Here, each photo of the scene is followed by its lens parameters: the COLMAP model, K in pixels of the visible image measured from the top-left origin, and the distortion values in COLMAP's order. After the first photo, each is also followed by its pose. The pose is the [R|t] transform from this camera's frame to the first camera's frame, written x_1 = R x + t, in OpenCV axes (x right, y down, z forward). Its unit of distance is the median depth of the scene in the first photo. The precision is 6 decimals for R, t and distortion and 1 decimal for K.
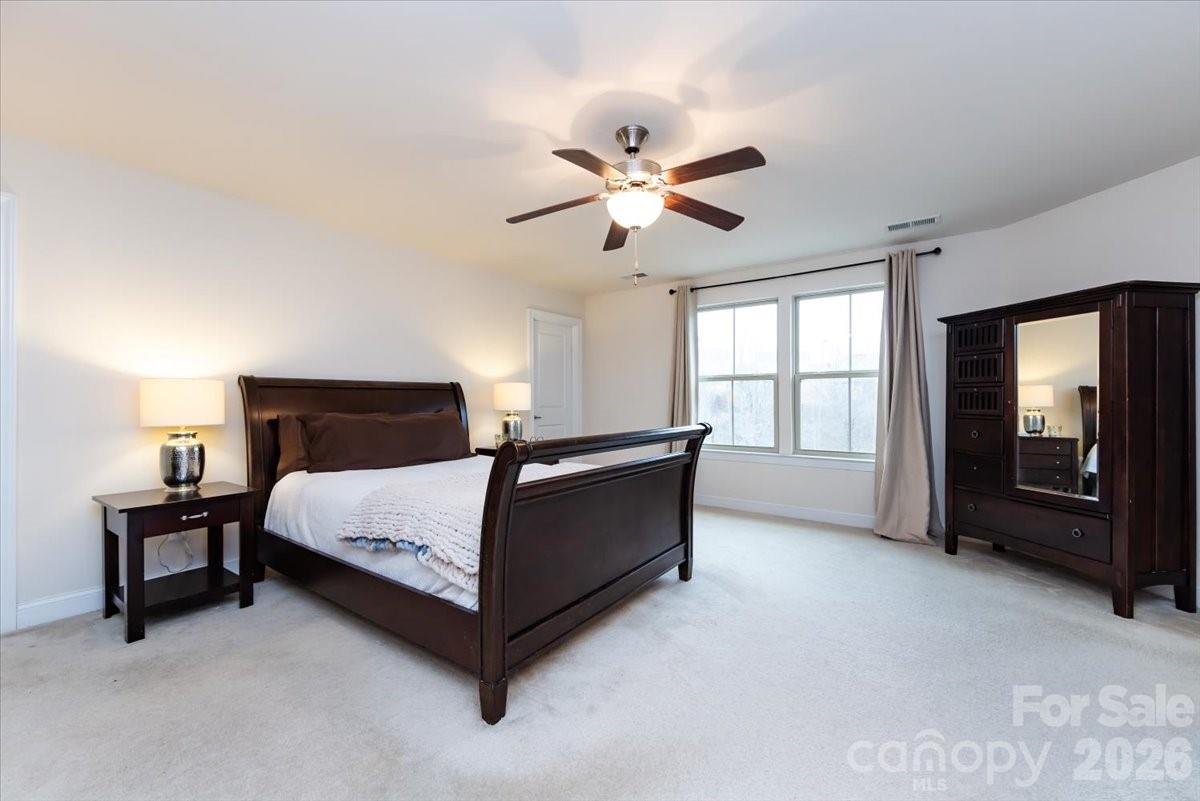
lens RADIAL K [[470.3, 0, 597.5], [0, 470.3, 403.0], [0, 0, 1]] dist [-0.001801, 0.000180]
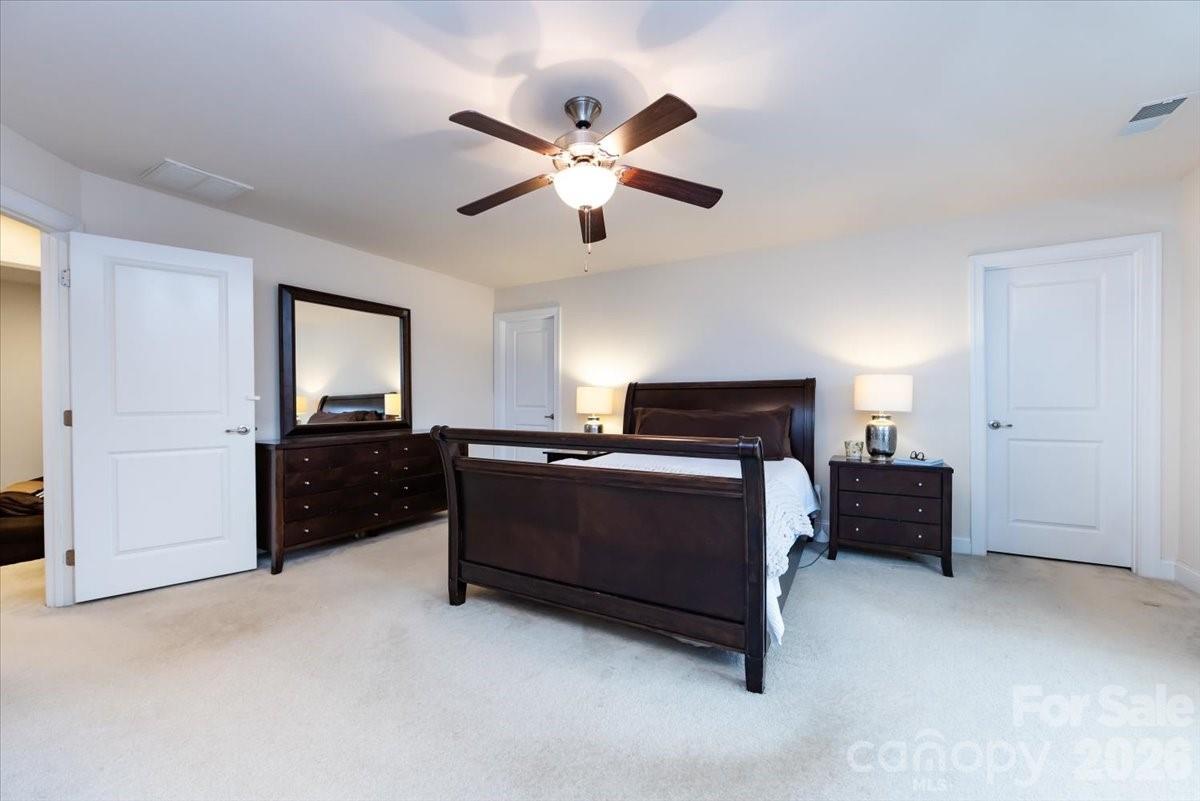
lens RADIAL K [[470.3, 0, 597.5], [0, 470.3, 403.0], [0, 0, 1]] dist [-0.001801, 0.000180]
pose [[0.116353, 0.009336, -0.993164, 0.845131], [-0.001397, 0.999956, 0.009236, -0.006598], [0.993207, 0.000313, 0.116361, 0.790995]]
